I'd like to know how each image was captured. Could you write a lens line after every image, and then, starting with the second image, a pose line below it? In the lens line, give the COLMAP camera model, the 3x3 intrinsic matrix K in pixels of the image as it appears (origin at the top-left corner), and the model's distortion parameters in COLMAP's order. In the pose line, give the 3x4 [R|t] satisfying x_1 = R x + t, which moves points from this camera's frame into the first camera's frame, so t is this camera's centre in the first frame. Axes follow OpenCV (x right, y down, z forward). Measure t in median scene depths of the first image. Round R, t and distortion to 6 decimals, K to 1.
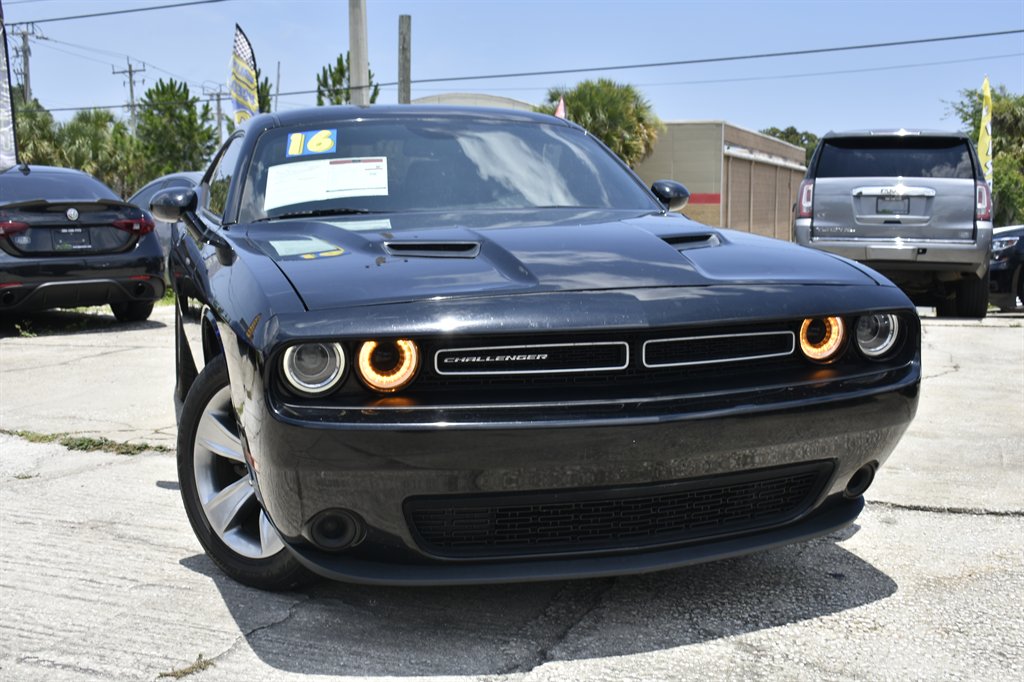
lens RADIAL K [[1234.2, 0, 509.9], [0, 1234.2, 359.1], [0, 0, 1]] dist [-0.021712, 0.000000]
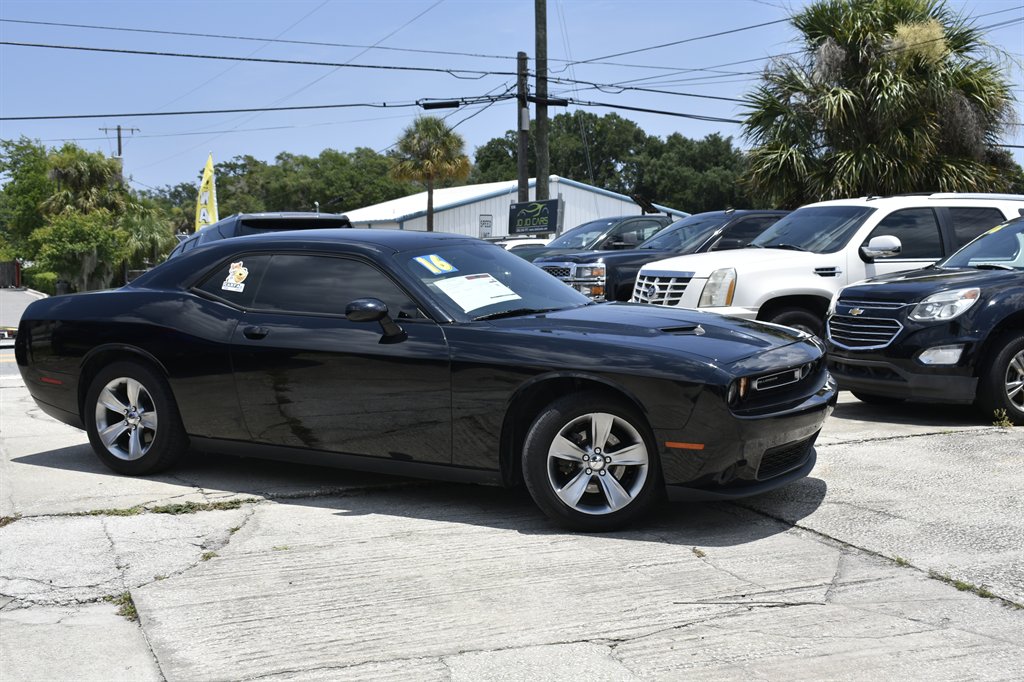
lens RADIAL K [[1311.8, 0, 517.8], [0, 1311.8, 342.0], [0, 0, 1]] dist [-0.026110, 0.000000]
pose [[0.710024, -0.063765, 0.701284, -0.459496], [0.102531, 0.994640, -0.013369, -0.019492], [-0.696673, 0.081396, 0.712756, -0.071794]]
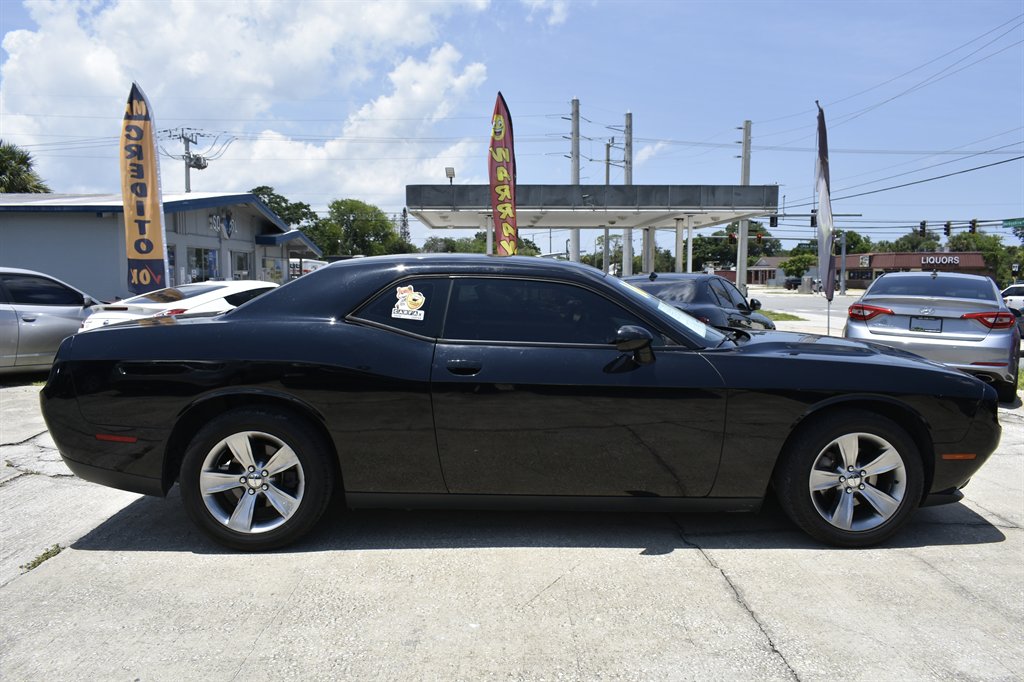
lens RADIAL K [[789.2, 0, 509.4], [0, 789.2, 335.1], [0, 0, 1]] dist [-0.021959, 0.014682]
pose [[0.374680, 0.069456, -0.924549, 0.330220], [-0.116592, 0.992804, 0.027334, -0.082072], [0.919794, 0.097553, 0.380082, 0.451917]]
